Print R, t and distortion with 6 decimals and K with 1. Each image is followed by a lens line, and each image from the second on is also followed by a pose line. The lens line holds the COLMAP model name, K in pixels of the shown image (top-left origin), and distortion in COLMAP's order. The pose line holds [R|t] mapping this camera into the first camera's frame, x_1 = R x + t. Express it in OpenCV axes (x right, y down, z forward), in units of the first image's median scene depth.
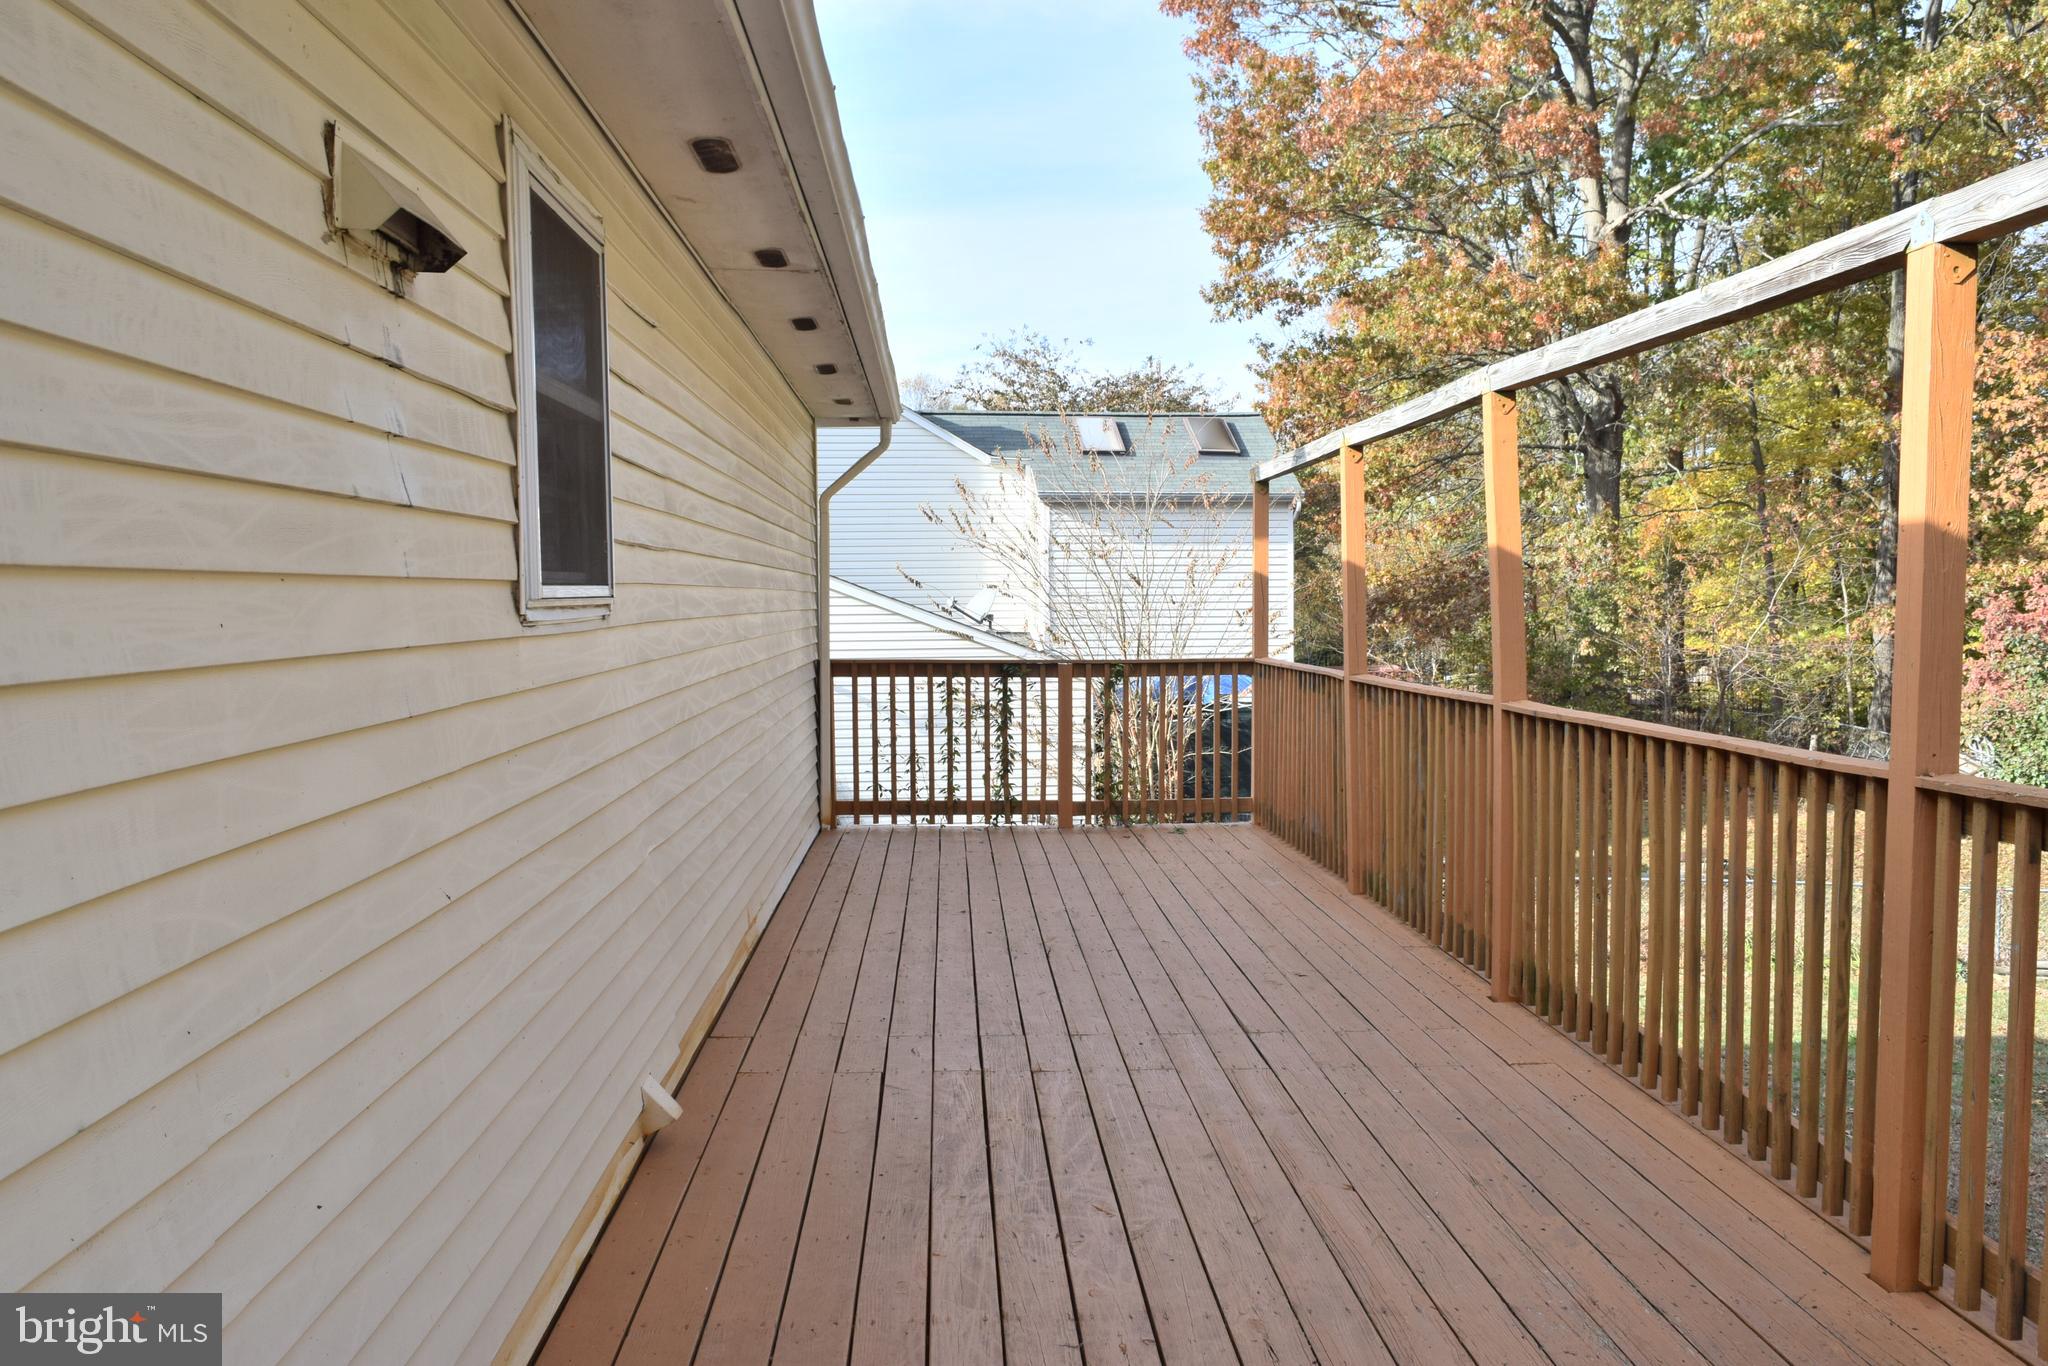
lens RADIAL K [[1581.1, 0, 1024.0], [0, 1581.1, 683.0], [0, 0, 1]] dist [-0.000096, -0.001257]
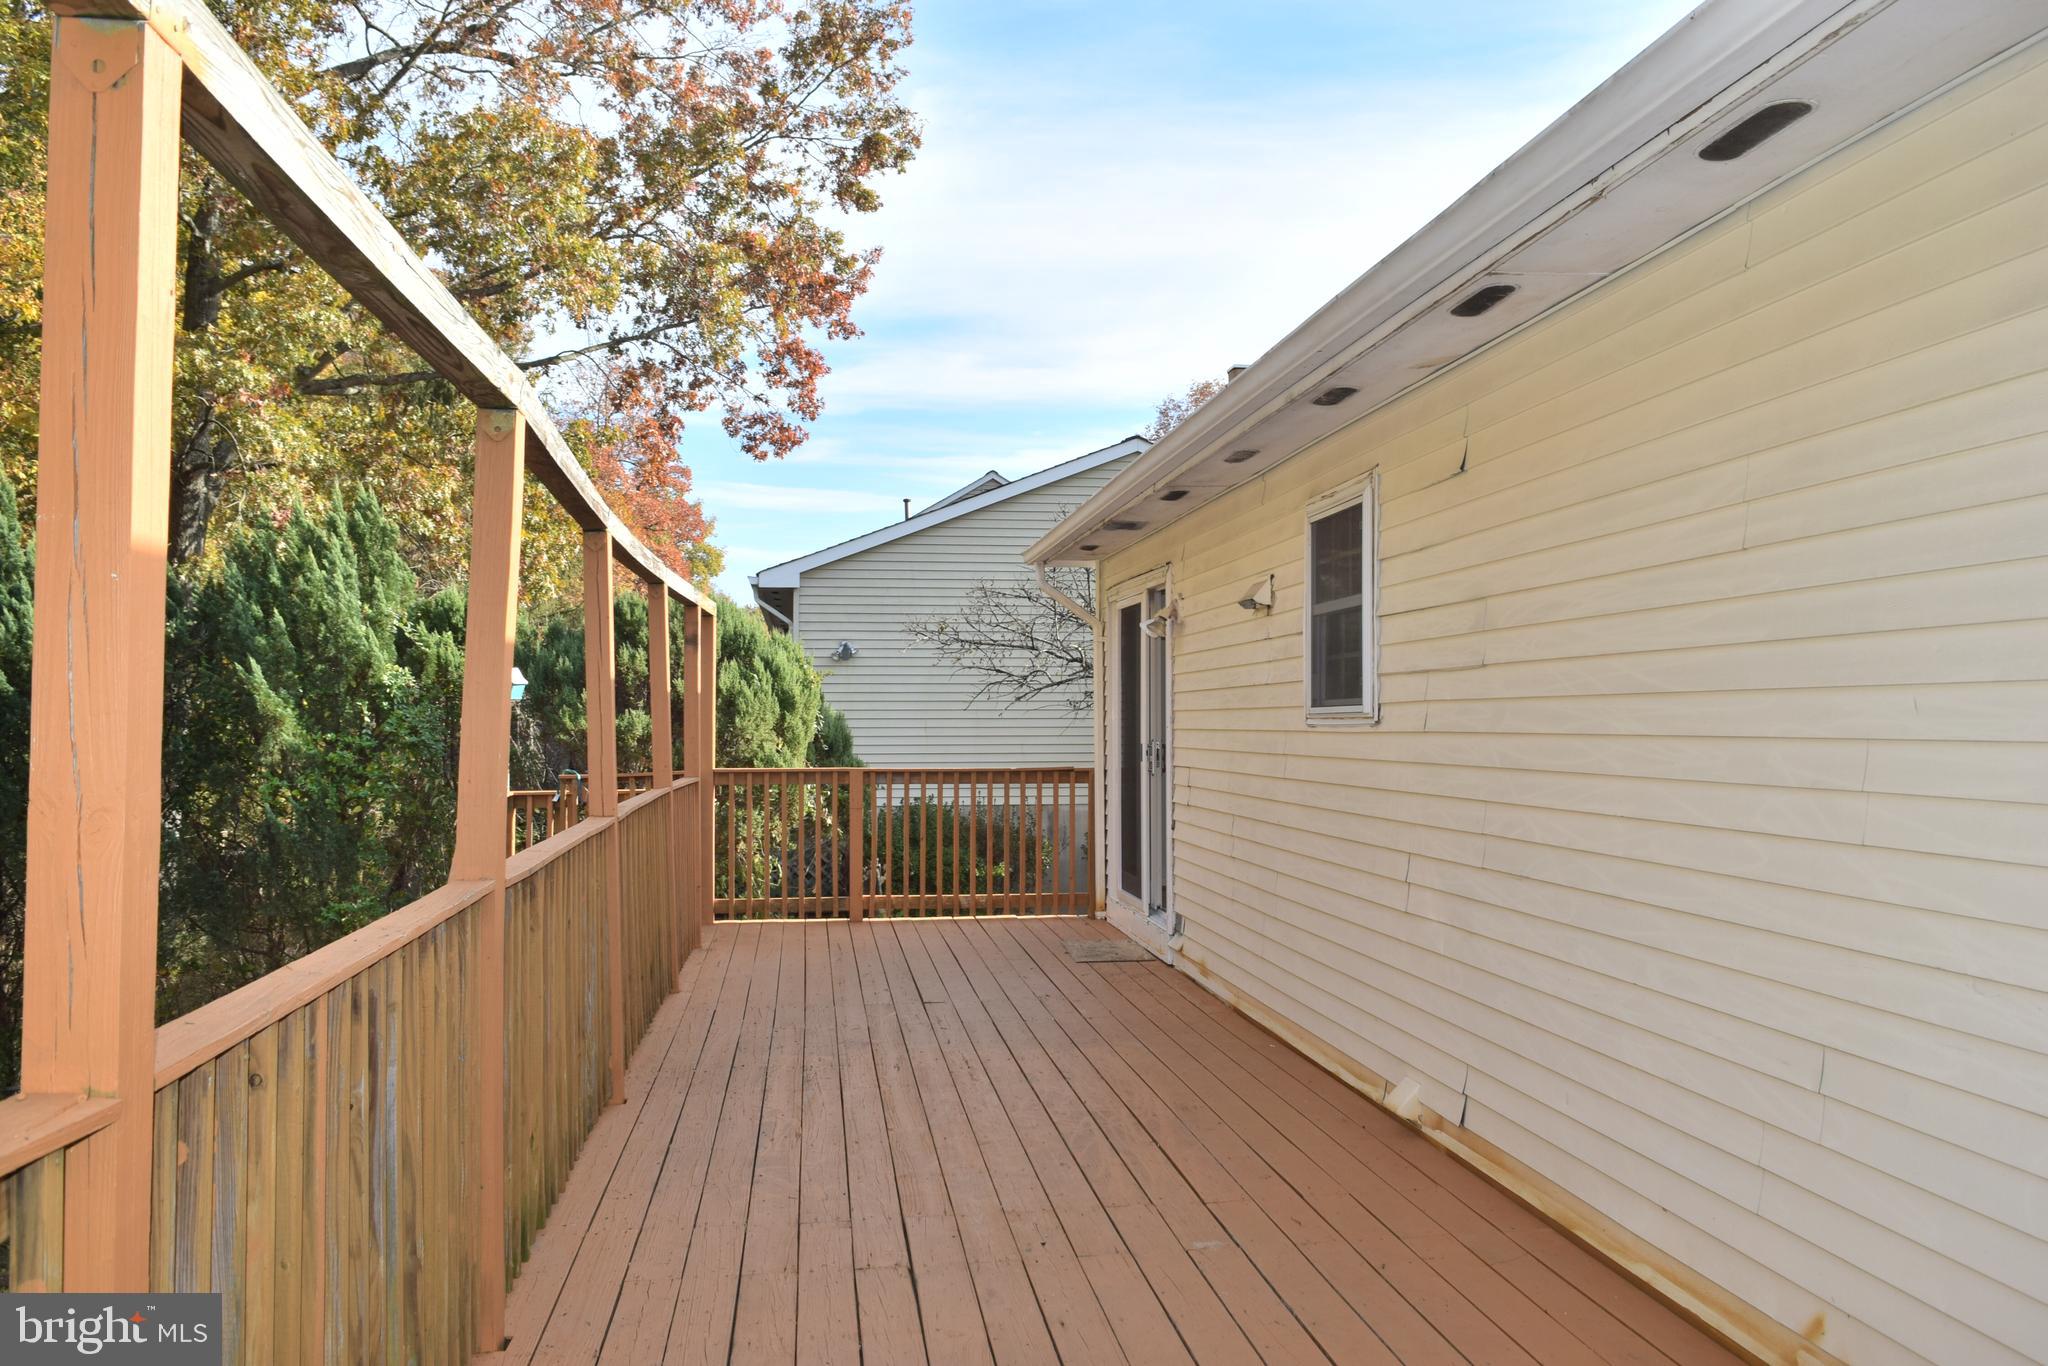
lens RADIAL K [[1581.1, 0, 1024.0], [0, 1581.1, 683.0], [0, 0, 1]] dist [-0.000096, -0.001257]
pose [[-0.996591, 0.009384, -0.081963, 0.163721], [0.006726, 0.999444, 0.032644, -0.107643], [0.082224, 0.031982, -0.996101, 1.990813]]
